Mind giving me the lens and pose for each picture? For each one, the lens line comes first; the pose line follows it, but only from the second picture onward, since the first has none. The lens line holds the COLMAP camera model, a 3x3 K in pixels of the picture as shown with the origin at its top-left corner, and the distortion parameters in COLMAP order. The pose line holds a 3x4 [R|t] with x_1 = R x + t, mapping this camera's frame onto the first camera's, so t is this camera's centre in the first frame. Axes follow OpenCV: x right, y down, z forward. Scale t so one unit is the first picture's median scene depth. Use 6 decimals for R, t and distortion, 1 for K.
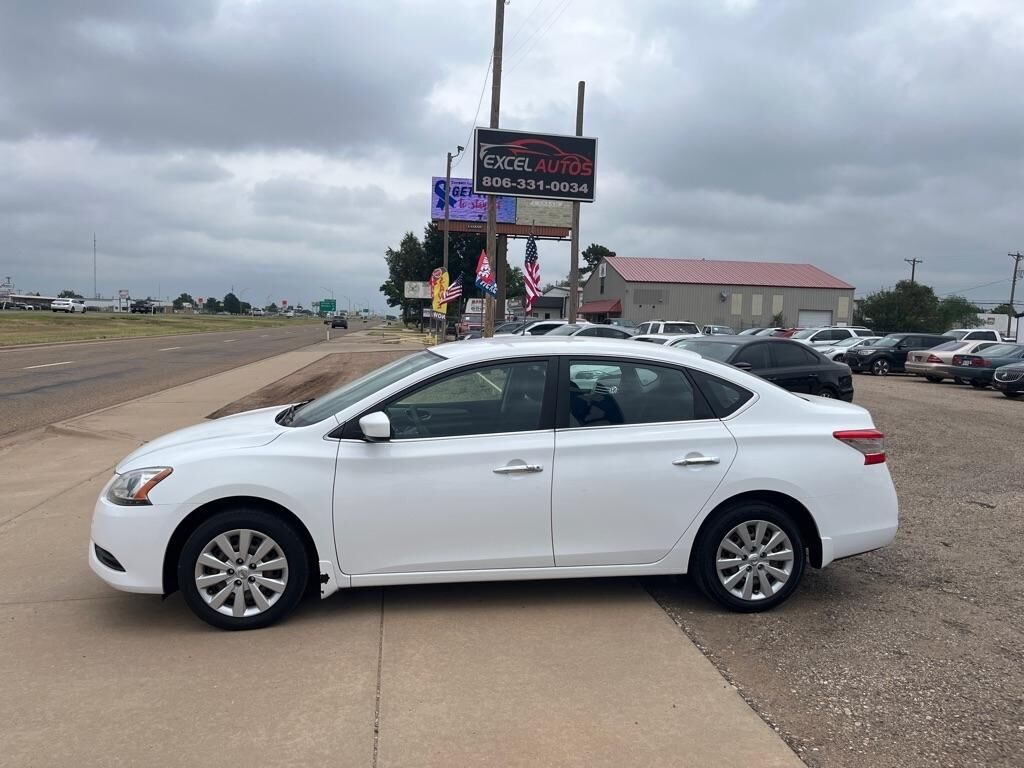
lens RADIAL K [[810.5, 0, 501.7], [0, 810.5, 394.0], [0, 0, 1]] dist [0.020392, -0.036926]
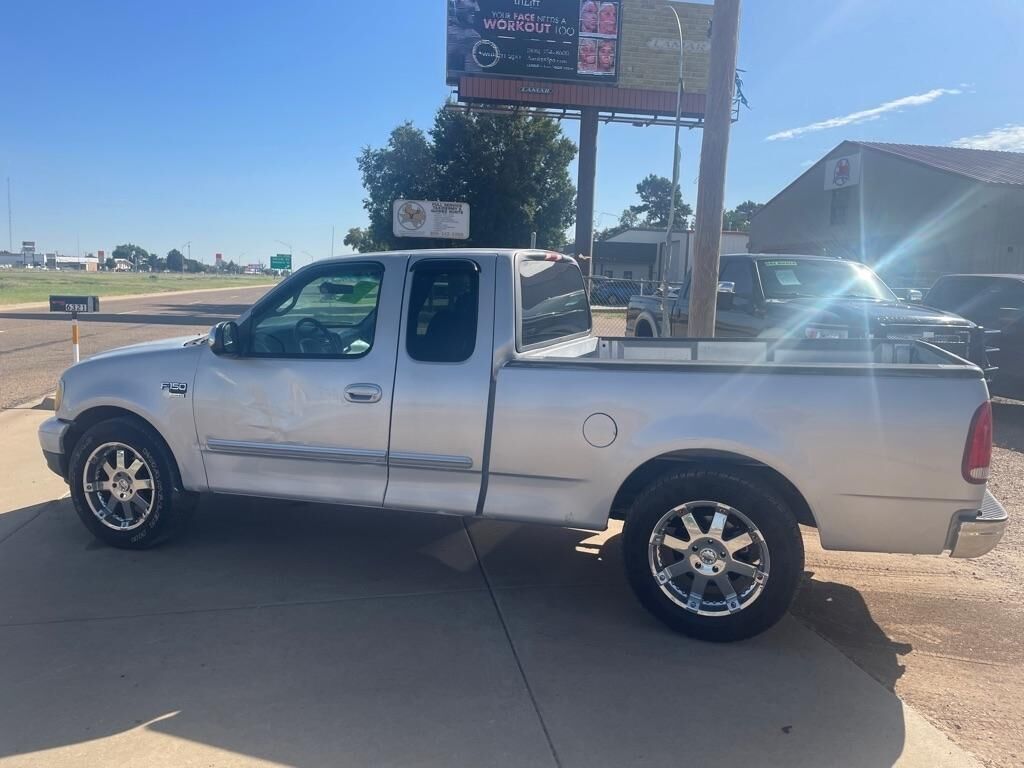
lens RADIAL K [[810.9, 0, 516.2], [0, 810.9, 383.3], [0, 0, 1]] dist [0.030924, 0.000802]
pose [[0.998378, -0.006321, 0.056578, -0.231666], [0.004295, 0.999348, 0.035857, -0.150913], [-0.056768, -0.035556, 0.997754, 1.588616]]
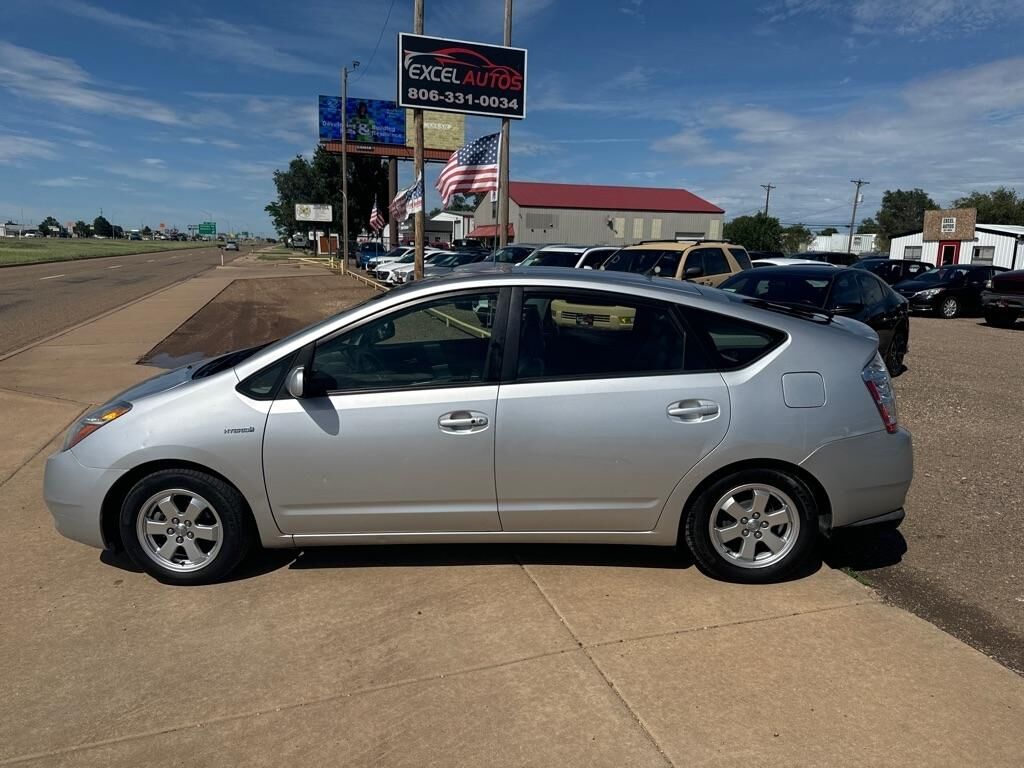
lens RADIAL K [[754.5, 0, 505.5], [0, 754.5, 382.4], [0, 0, 1]] dist [0.034941, -0.070690]
pose [[0.986775, -0.033629, 0.158570, -0.060715], [0.018909, 0.995446, 0.093436, -0.010668], [-0.160990, -0.089202, 0.982917, 0.096514]]
